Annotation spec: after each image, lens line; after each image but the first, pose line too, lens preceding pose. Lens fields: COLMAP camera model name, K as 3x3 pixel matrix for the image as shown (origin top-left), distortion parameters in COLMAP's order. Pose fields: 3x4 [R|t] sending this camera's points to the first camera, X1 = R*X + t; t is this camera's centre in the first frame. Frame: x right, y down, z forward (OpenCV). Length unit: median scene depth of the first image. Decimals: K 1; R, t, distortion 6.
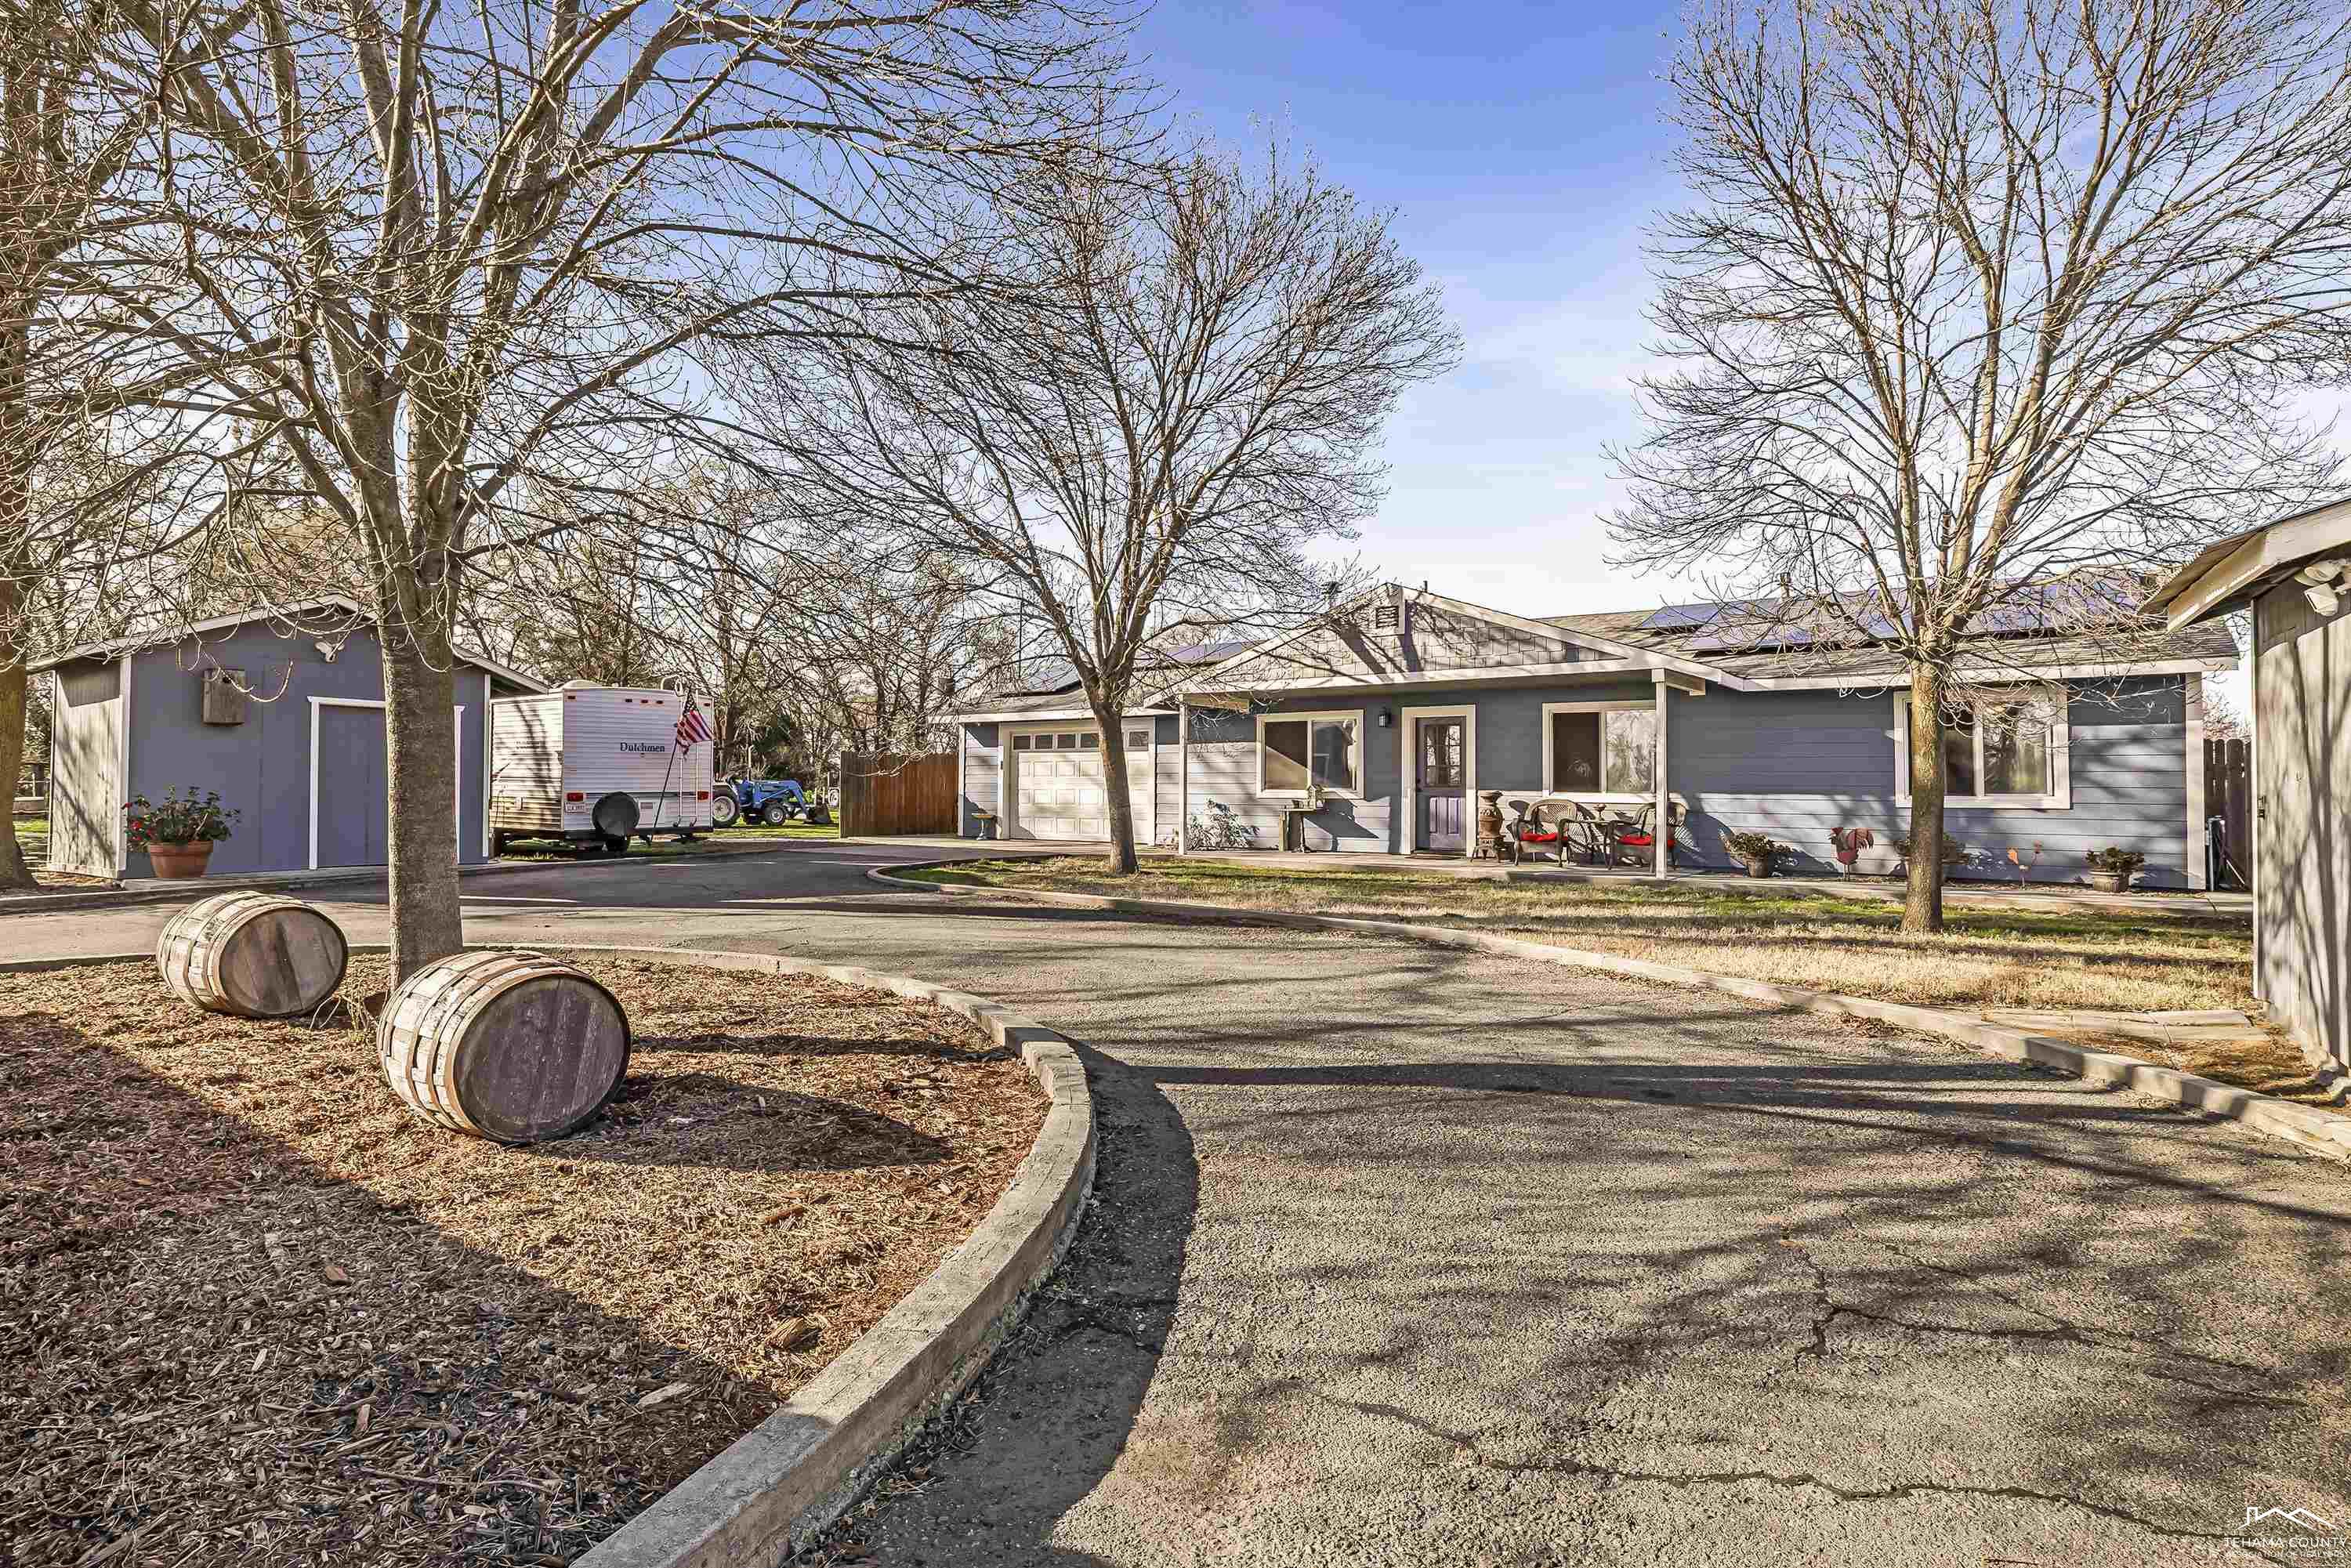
lens RADIAL K [[1201.6, 0, 1175.5], [0, 1201.6, 784.0], [0, 0, 1]] dist [-0.000974, 0.000420]
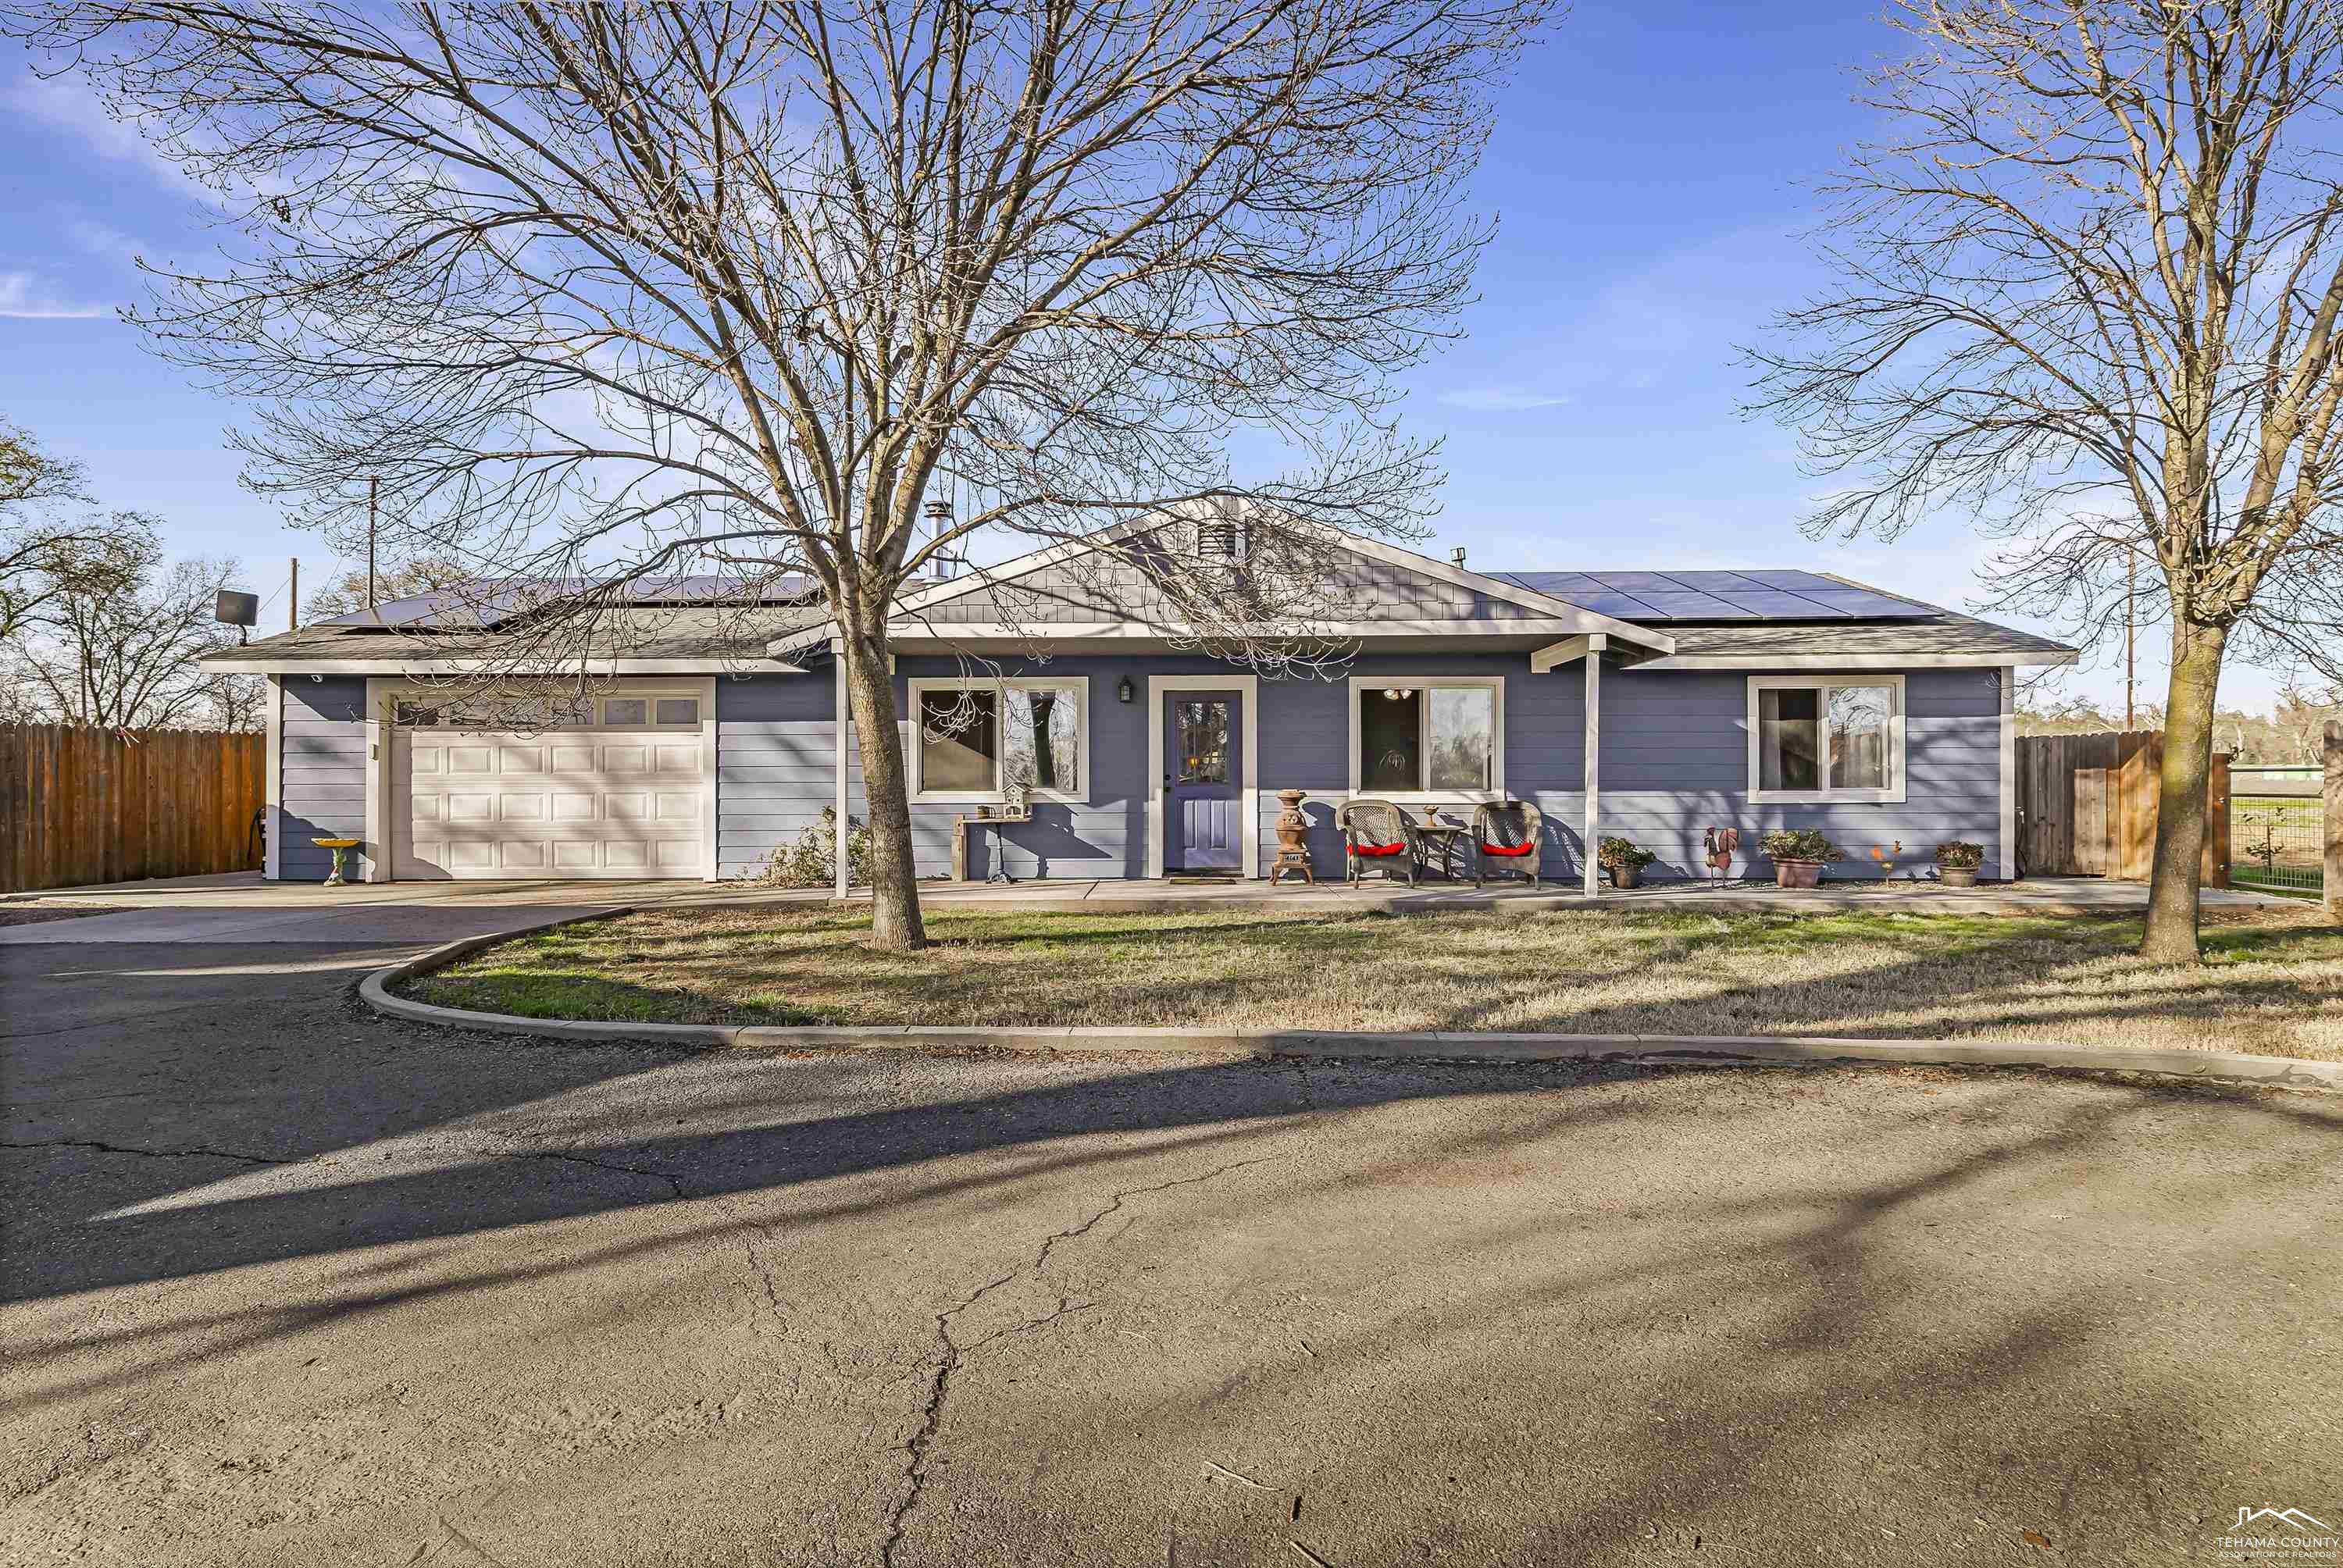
lens RADIAL K [[1197.4, 0, 1171.5], [0, 1197.4, 784.0], [0, 0, 1]] dist [-0.000974, 0.000420]
pose [[0.804448, -0.003936, 0.594010, -0.245736], [0.004288, 0.999990, 0.000820, 0.000950], [-0.594008, 0.001887, 0.804457, 0.445570]]
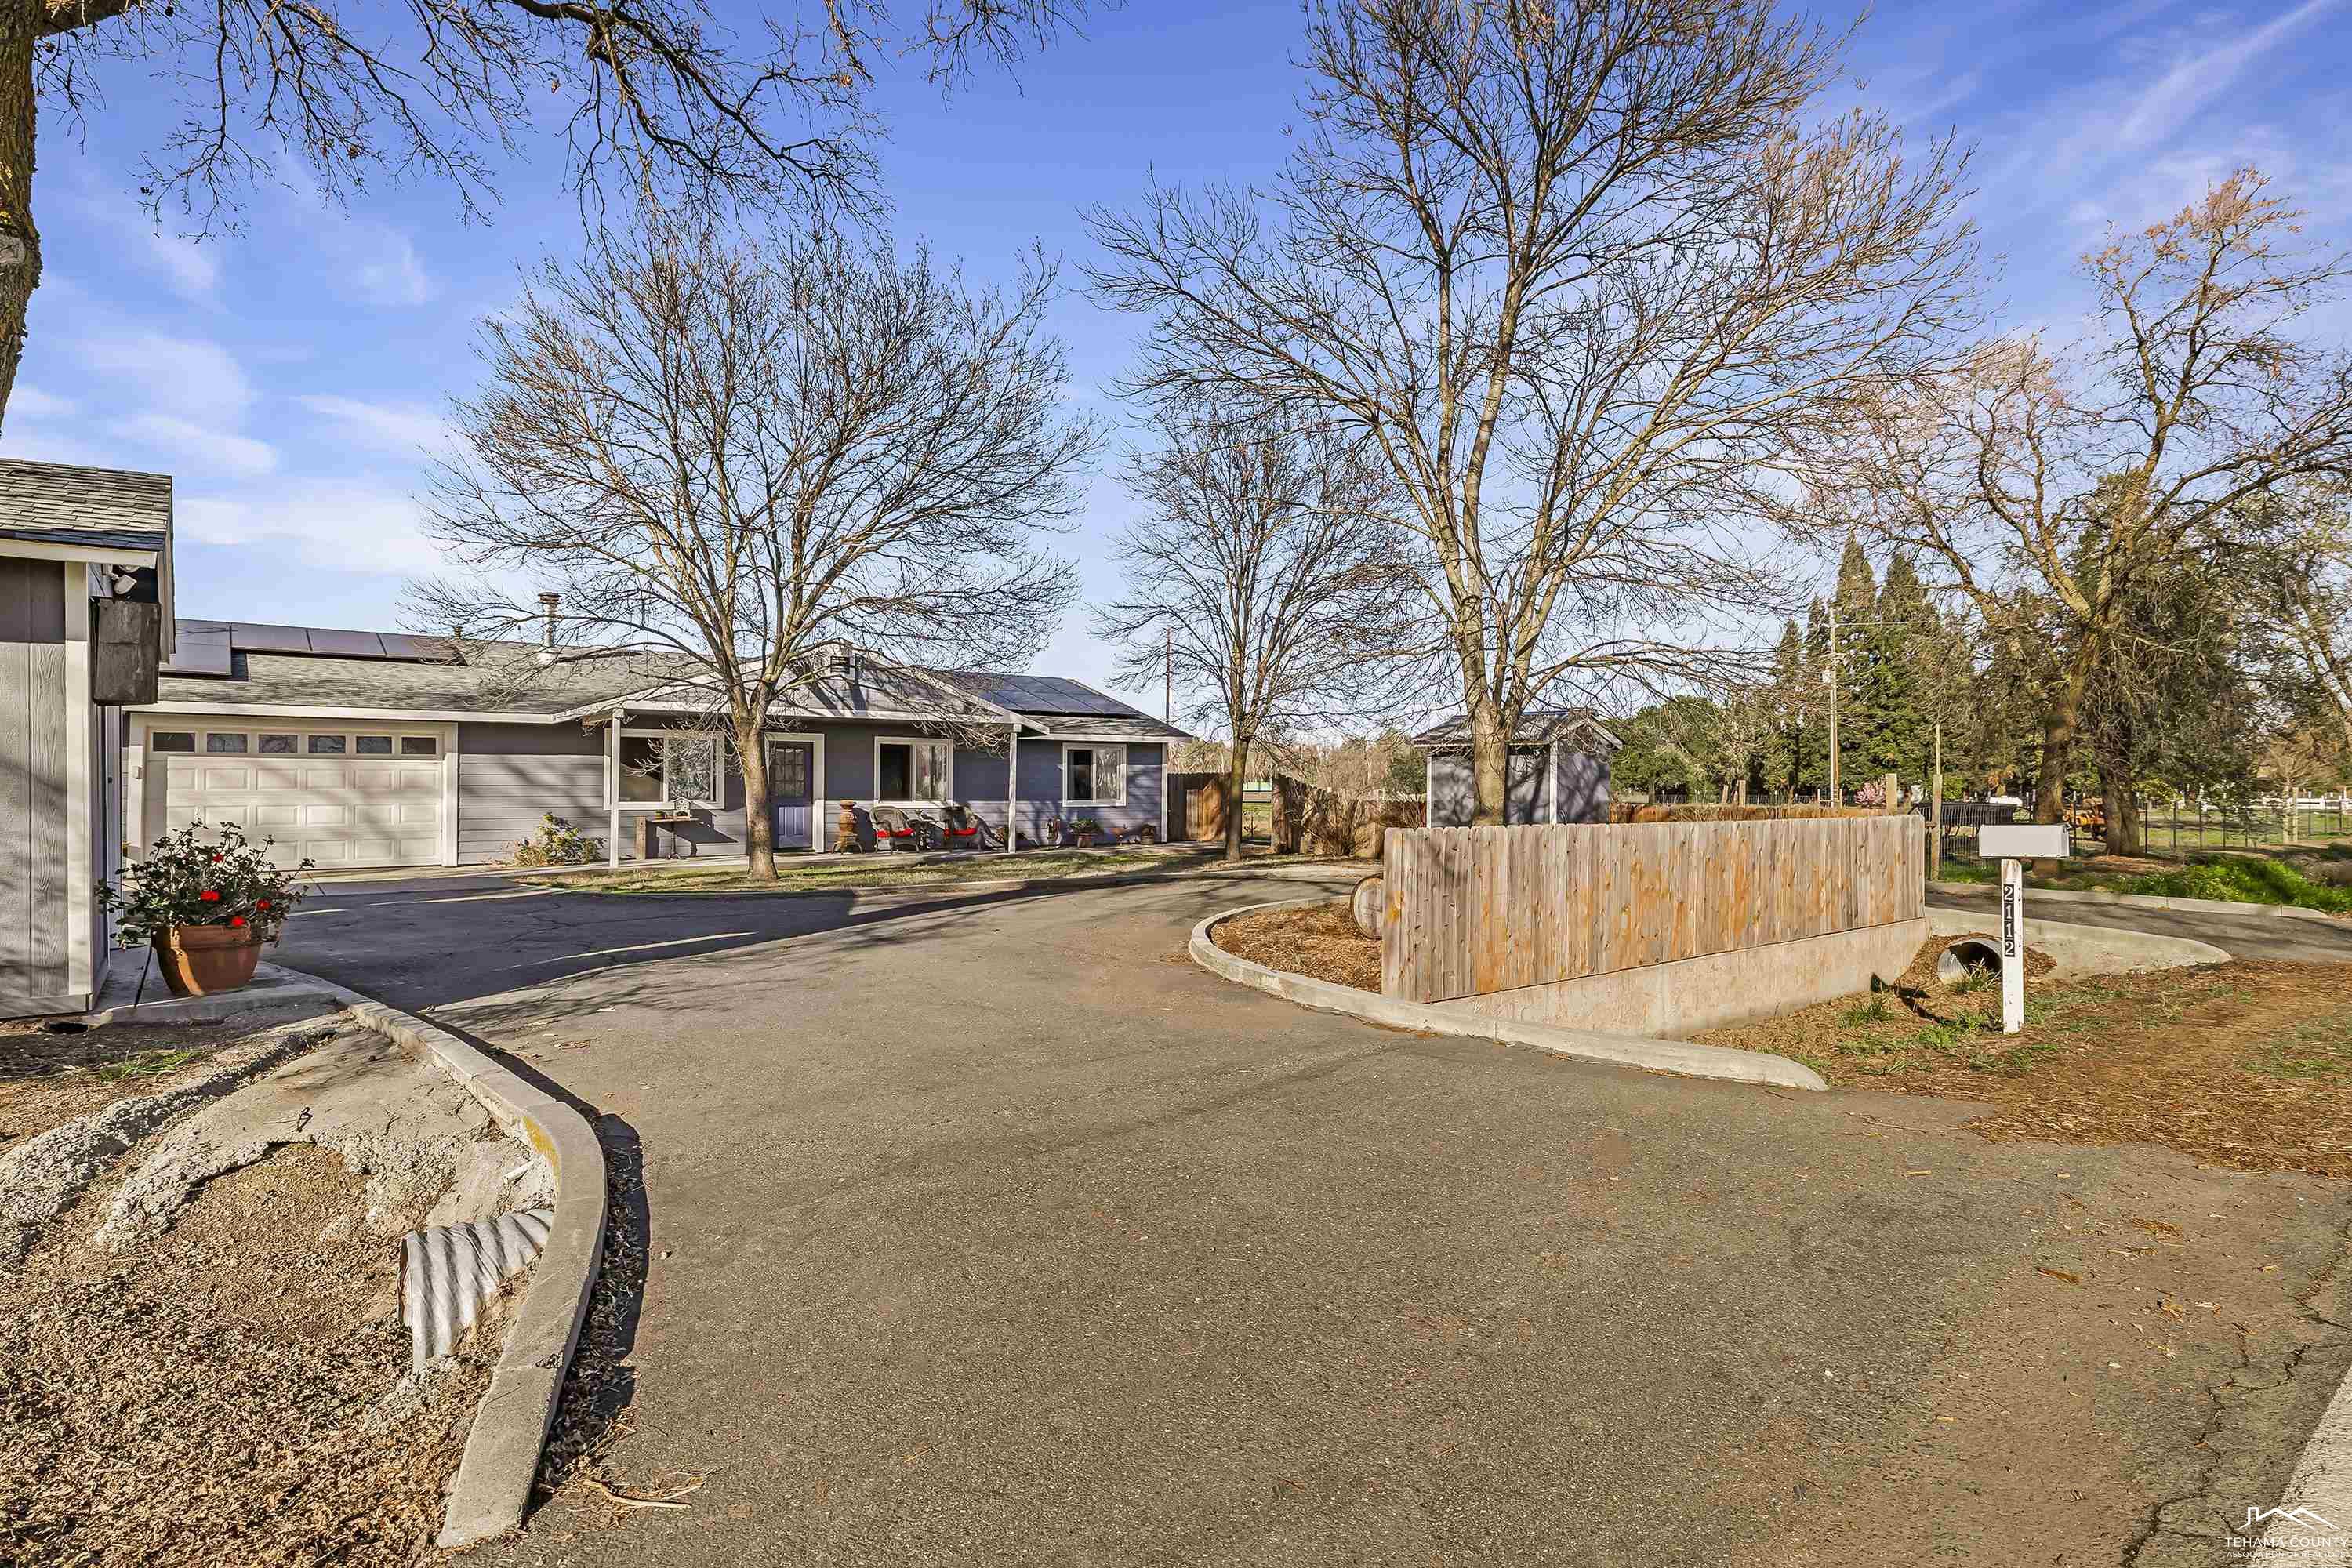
lens RADIAL K [[1202.1, 0, 1176.0], [0, 1202.1, 784.0], [0, 0, 1]] dist [-0.000974, 0.000420]
pose [[0.240330, 0.003261, 0.970686, -0.942406], [0.000625, 0.999994, -0.003514, -0.007829], [-0.970691, 0.001451, 0.240326, 0.335864]]
